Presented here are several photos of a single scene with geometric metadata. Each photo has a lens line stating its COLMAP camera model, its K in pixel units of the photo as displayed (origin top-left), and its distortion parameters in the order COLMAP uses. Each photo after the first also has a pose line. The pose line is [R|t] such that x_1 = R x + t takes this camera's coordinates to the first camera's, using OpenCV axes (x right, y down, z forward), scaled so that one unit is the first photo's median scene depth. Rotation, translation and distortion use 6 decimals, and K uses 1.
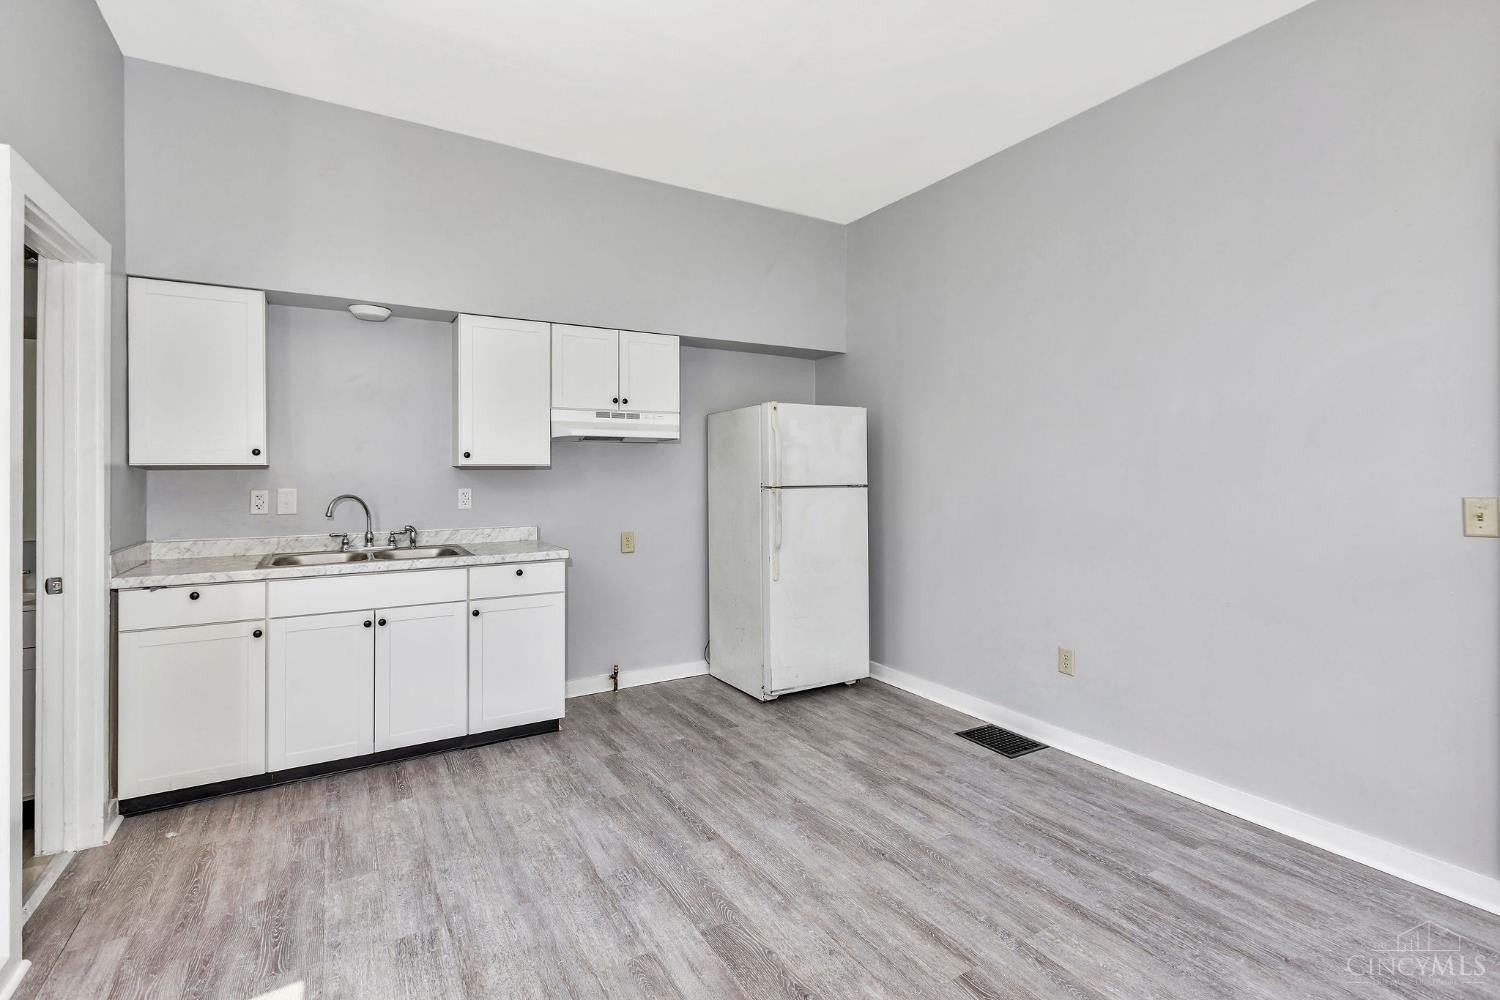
lens RADIAL K [[686.7, 0, 754.1], [0, 686.7, 471.8], [0, 0, 1]] dist [0.001101, -0.000090]
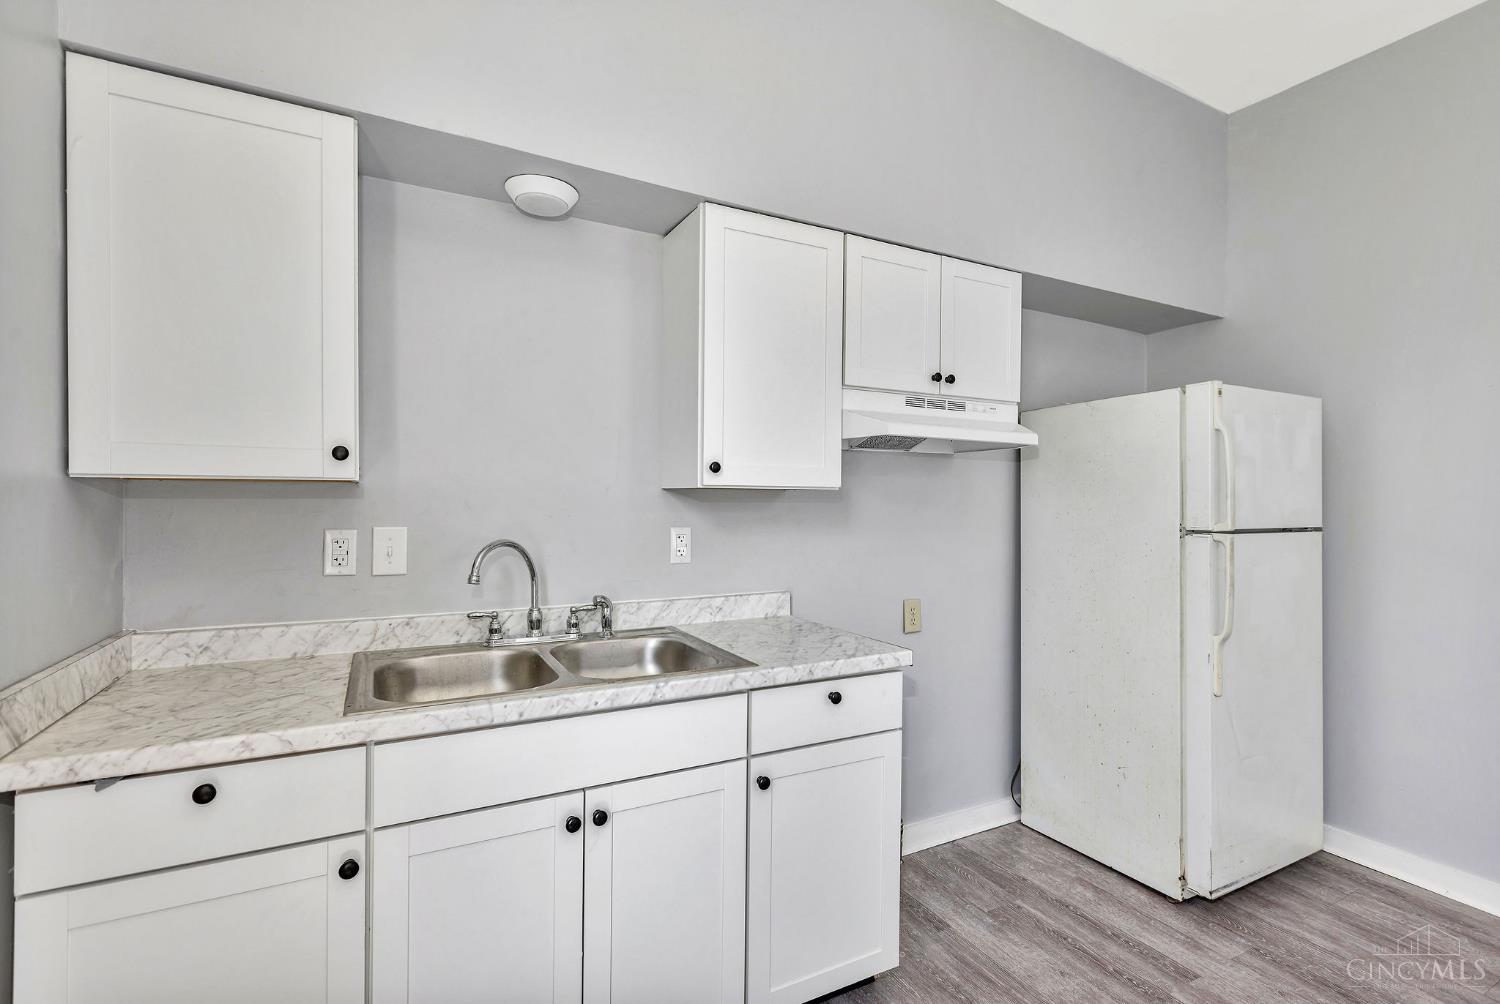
lens RADIAL K [[699.3, 0, 771.2], [0, 699.3, 507.3], [0, 0, 1]] dist [-0.002683, -0.000336]
pose [[0.999116, 0.010698, -0.040648, -0.373223], [-0.010344, 0.999907, 0.008924, 0.001412], [0.040740, -0.008495, 0.999134, 0.485081]]
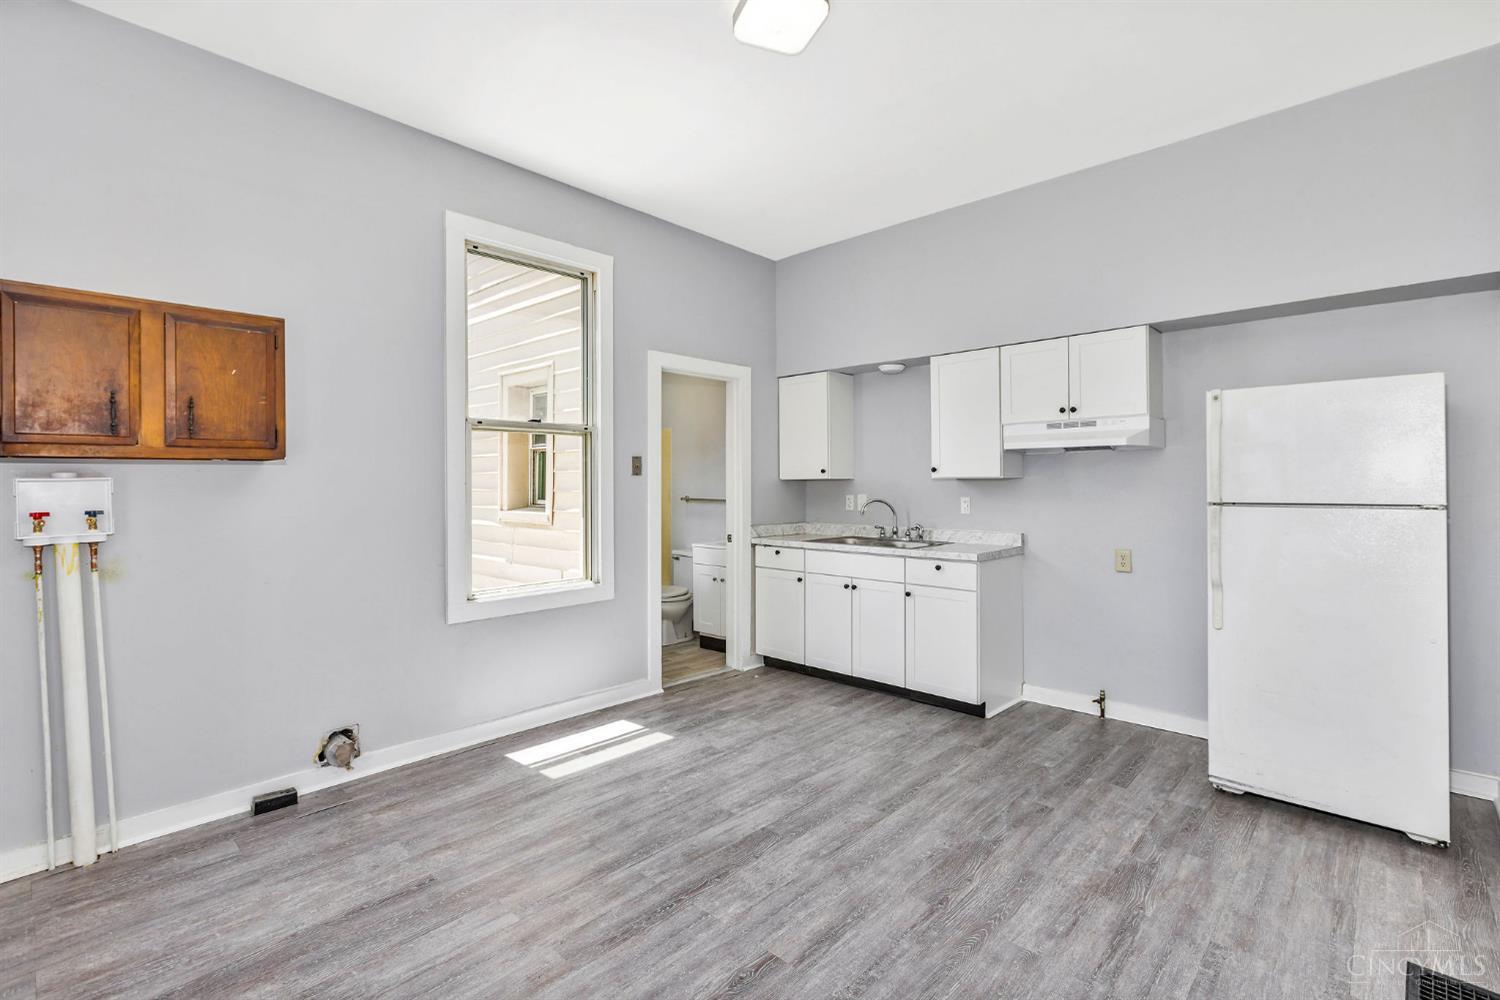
lens RADIAL K [[681.3, 0, 749.3], [0, 681.3, 476.3], [0, 0, 1]] dist [-0.000168, -0.000319]
pose [[0.261483, -0.009318, -0.965163, 0.726389], [0.002697, 0.999957, -0.008924, -0.002753], [0.965204, -0.000269, 0.261497, 0.375209]]
